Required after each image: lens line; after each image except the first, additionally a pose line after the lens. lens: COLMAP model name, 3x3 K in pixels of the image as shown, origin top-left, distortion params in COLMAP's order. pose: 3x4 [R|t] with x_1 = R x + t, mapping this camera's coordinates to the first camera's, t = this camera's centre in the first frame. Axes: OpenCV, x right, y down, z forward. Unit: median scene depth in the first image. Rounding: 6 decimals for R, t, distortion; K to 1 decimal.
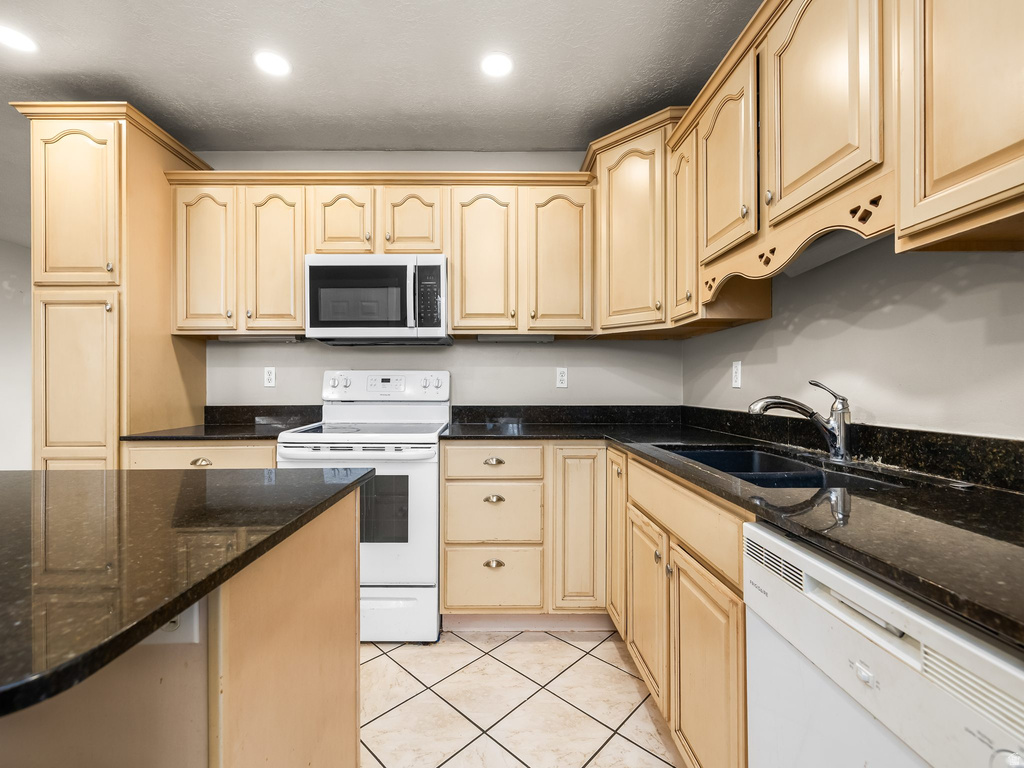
lens RADIAL K [[443.3, 0, 501.9], [0, 443.3, 385.1], [0, 0, 1]] dist [-0.000531, 0.000528]
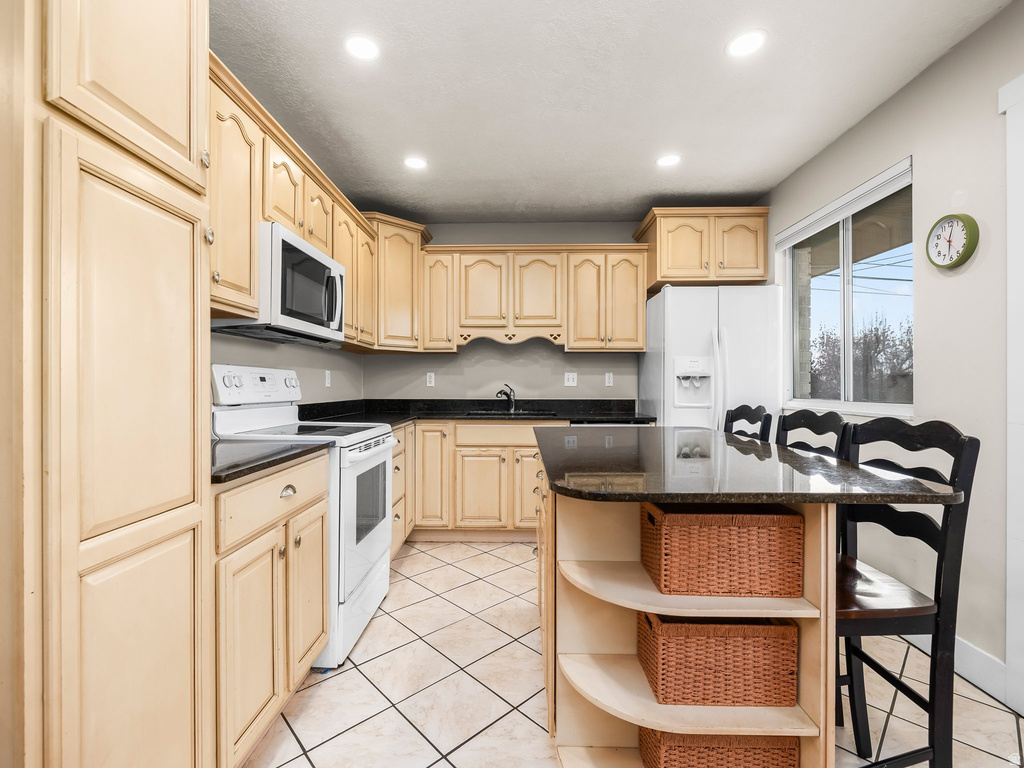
lens RADIAL K [[455.2, 0, 508.7], [0, 455.2, 385.7], [0, 0, 1]] dist [-0.002267, -0.000509]
pose [[0.032178, 0.001115, 0.999482, -1.271424], [-0.001037, 0.999999, -0.001082, 0.002668], [-0.999482, -0.001002, 0.032179, 0.559396]]
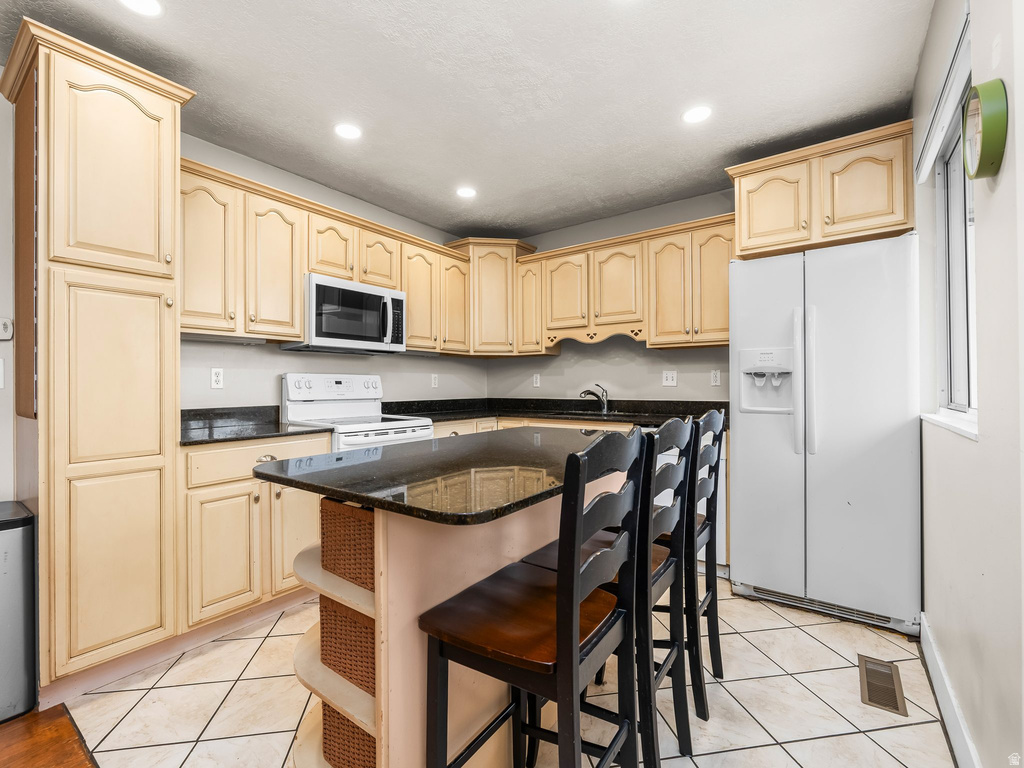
lens RADIAL K [[455.2, 0, 508.7], [0, 455.2, 383.4], [0, 0, 1]] dist [-0.002267, -0.000509]
pose [[0.596797, 0.002741, 0.802388, -1.097874], [0.004439, 0.999968, -0.006718, 0.002230], [-0.802380, 0.007571, 0.596765, -0.114368]]
